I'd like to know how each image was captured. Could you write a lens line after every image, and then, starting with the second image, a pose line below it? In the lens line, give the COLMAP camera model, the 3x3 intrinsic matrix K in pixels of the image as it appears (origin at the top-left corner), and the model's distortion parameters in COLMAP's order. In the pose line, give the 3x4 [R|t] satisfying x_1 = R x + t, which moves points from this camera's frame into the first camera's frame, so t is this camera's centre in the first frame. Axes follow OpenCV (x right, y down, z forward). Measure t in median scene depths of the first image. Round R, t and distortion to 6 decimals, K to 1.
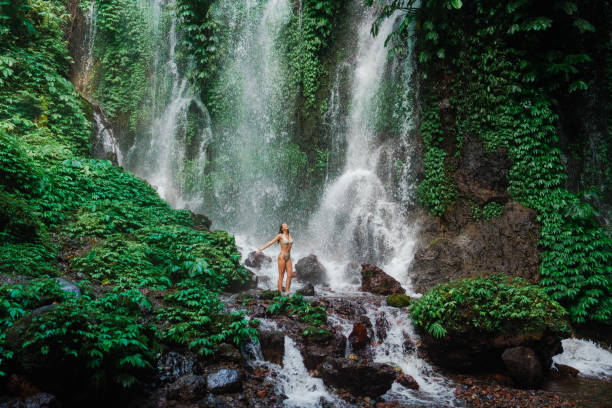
lens RADIAL K [[563.1, 0, 307.4], [0, 563.1, 207.7], [0, 0, 1]] dist [-0.002165, 0.008167]
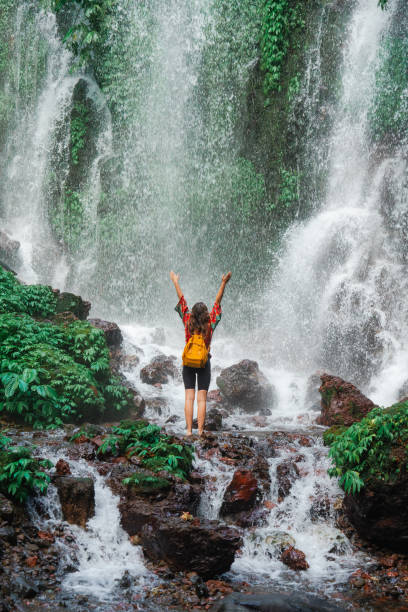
lens RADIAL K [[1192.3, 0, 203.6], [0, 1192.3, 305.7], [0, 0, 1]] dist [0.029349, 0.062671]
pose [[0.981482, -0.019770, -0.190529, 0.222966], [0.027589, 0.998879, 0.038471, -0.022794], [0.189555, -0.043015, 0.980927, -0.222513]]
